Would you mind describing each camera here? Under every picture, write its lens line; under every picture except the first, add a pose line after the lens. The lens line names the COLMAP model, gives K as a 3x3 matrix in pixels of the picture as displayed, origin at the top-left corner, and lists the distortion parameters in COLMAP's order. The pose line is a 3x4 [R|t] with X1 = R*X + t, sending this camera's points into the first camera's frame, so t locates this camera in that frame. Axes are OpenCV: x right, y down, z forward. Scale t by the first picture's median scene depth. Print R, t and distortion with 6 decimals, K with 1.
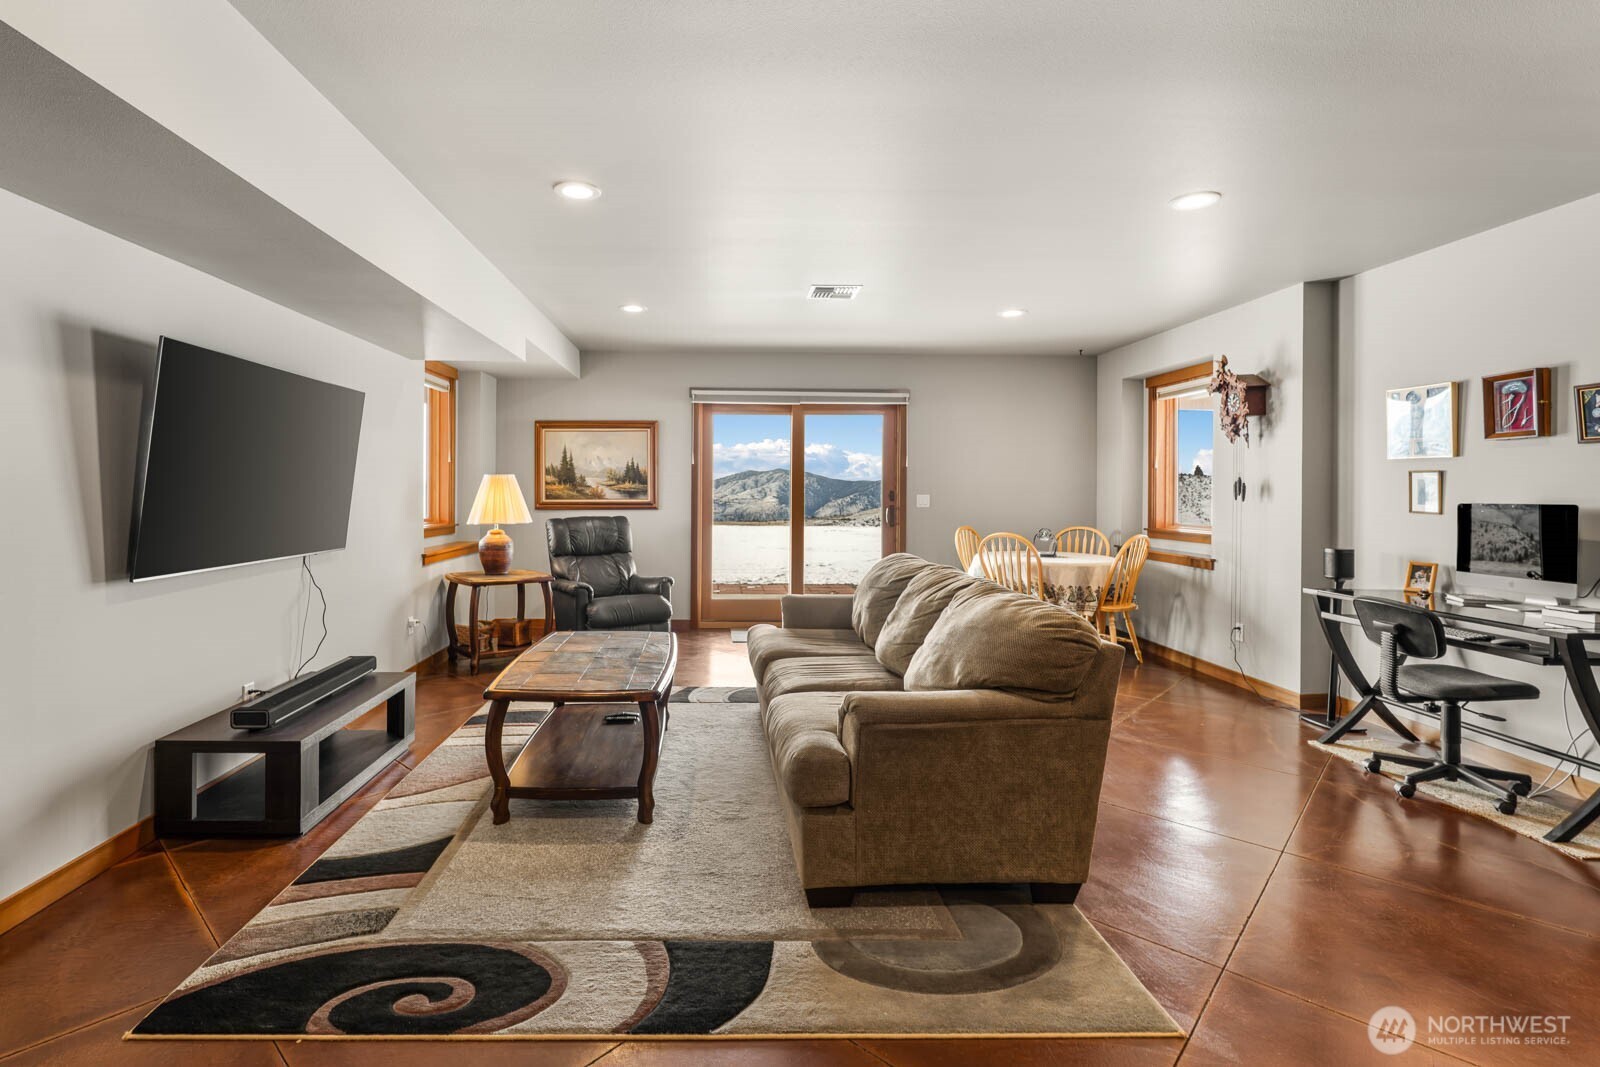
lens RADIAL K [[760.6, 0, 731.5], [0, 760.6, 488.1], [0, 0, 1]] dist [-0.001197, -0.000283]
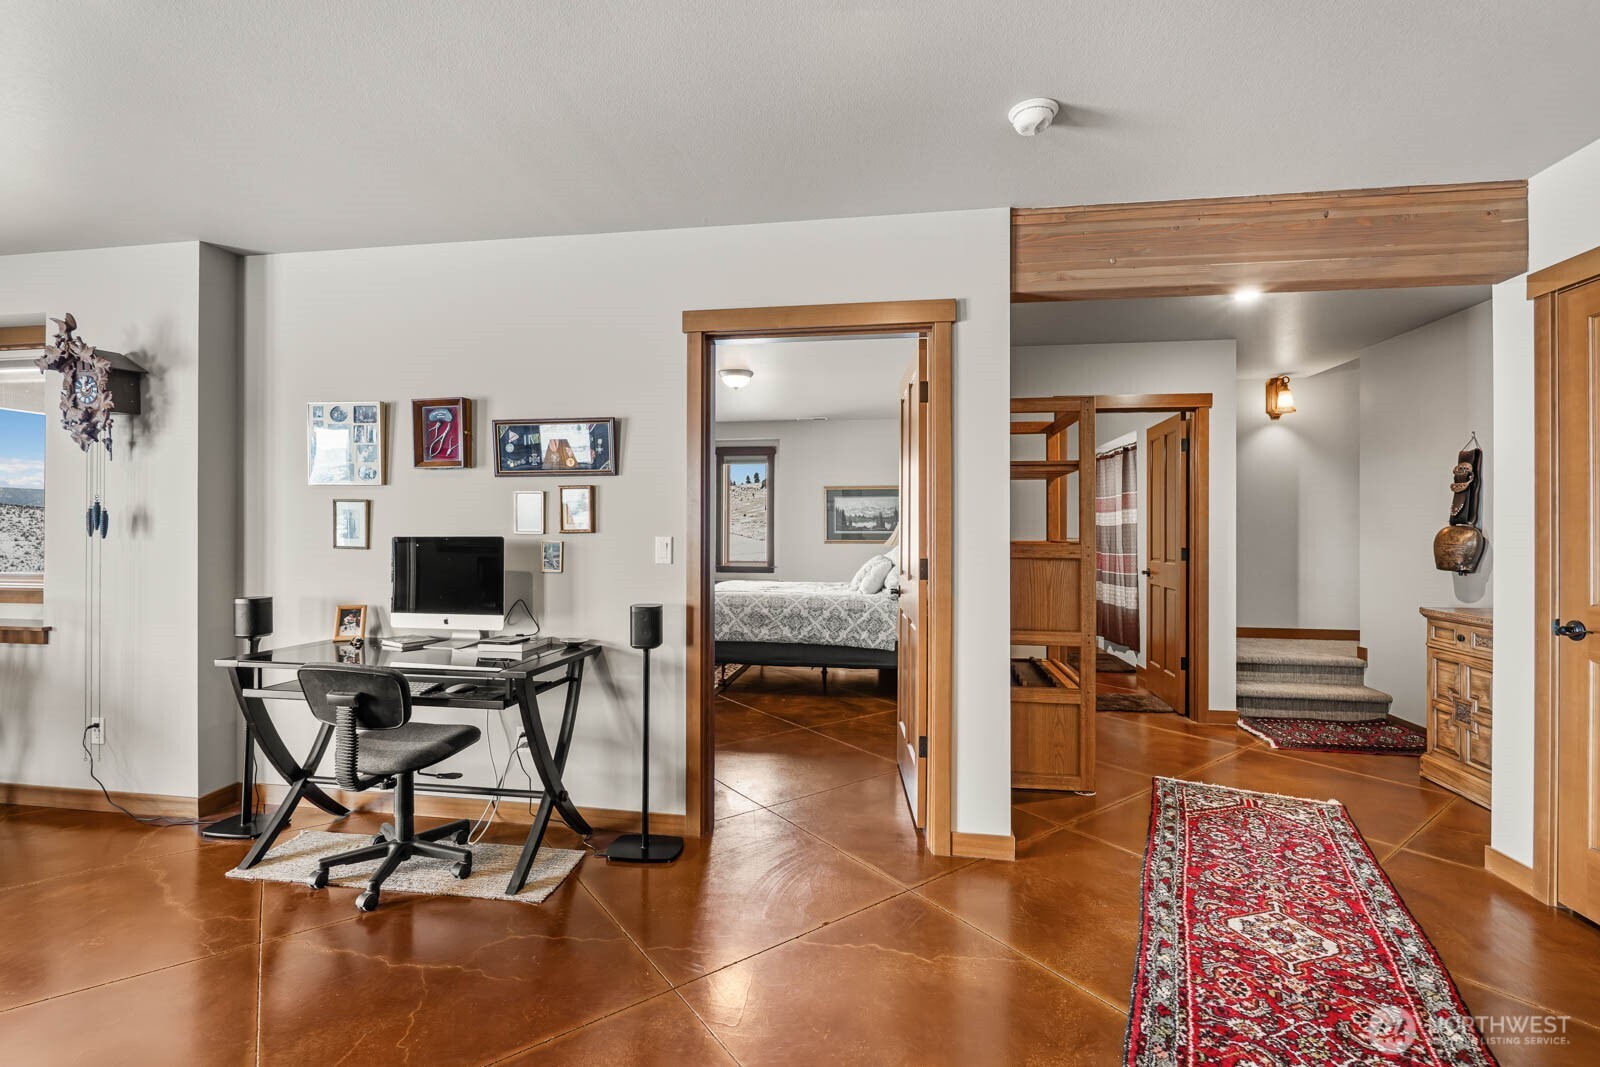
lens RADIAL K [[710.4, 0, 799.2], [0, 710.4, 529.6], [0, 0, 1]] dist [-0.004347, -0.000675]
pose [[0.164788, -0.009195, 0.986286, 0.194973], [-0.003817, 0.999943, 0.009960, 0.001368], [-0.986322, -0.005406, 0.164744, 0.360212]]
